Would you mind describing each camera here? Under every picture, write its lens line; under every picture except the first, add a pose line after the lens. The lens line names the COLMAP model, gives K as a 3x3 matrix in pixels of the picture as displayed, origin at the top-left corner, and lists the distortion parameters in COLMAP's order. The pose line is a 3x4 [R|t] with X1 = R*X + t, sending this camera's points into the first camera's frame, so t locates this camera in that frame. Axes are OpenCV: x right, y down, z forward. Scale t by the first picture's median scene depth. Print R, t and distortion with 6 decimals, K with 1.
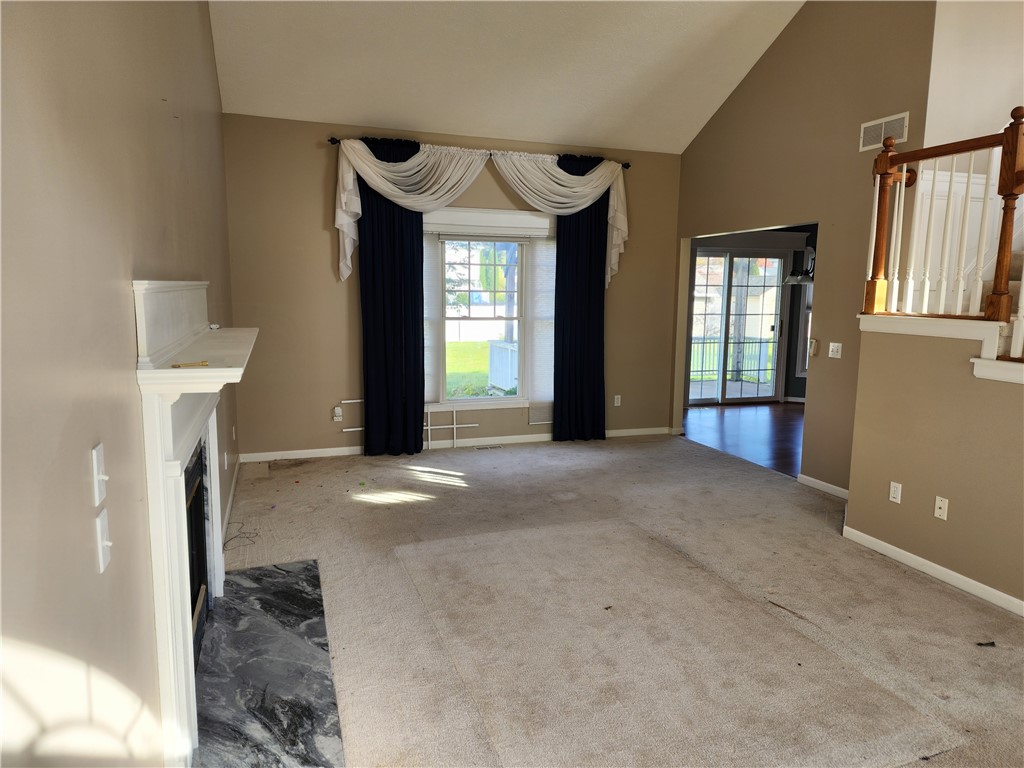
lens RADIAL K [[688.6, 0, 510.9], [0, 688.6, 376.9], [0, 0, 1]] dist [0.067452, -0.067971]
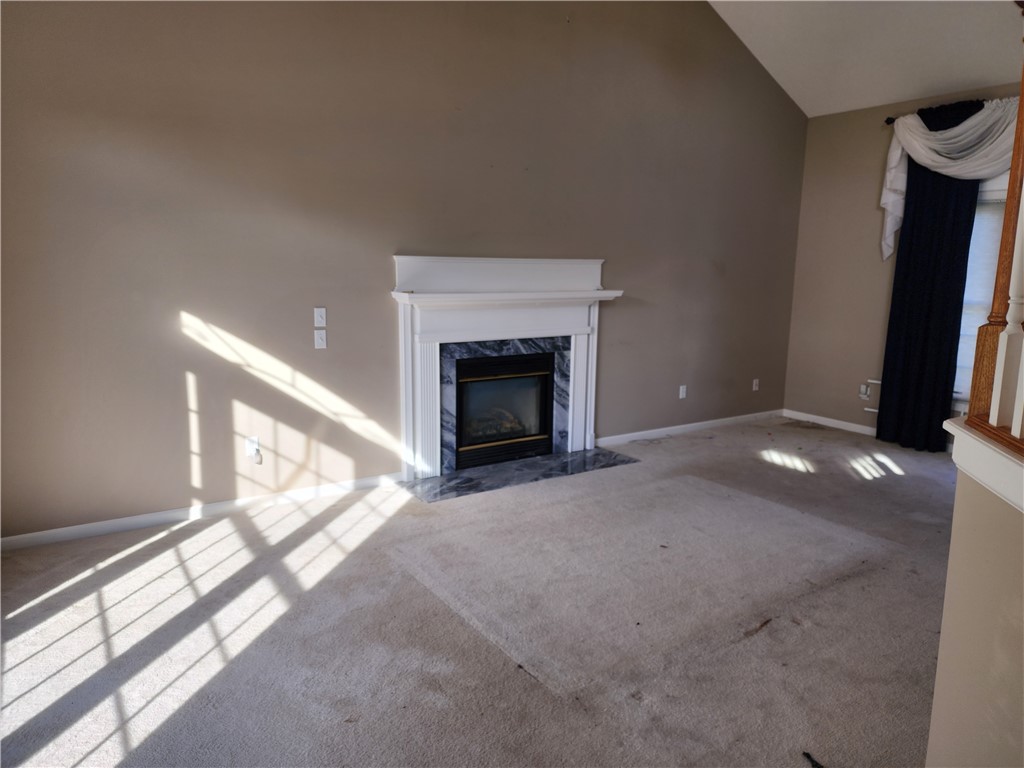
lens RADIAL K [[688.6, 0, 513.9], [0, 688.6, 374.9], [0, 0, 1]] dist [0.067452, -0.067971]
pose [[0.249229, 0.152163, -0.956416, 0.786245], [-0.136986, 0.983189, 0.120726, -0.031778], [0.958707, 0.100927, 0.265883, 0.307566]]
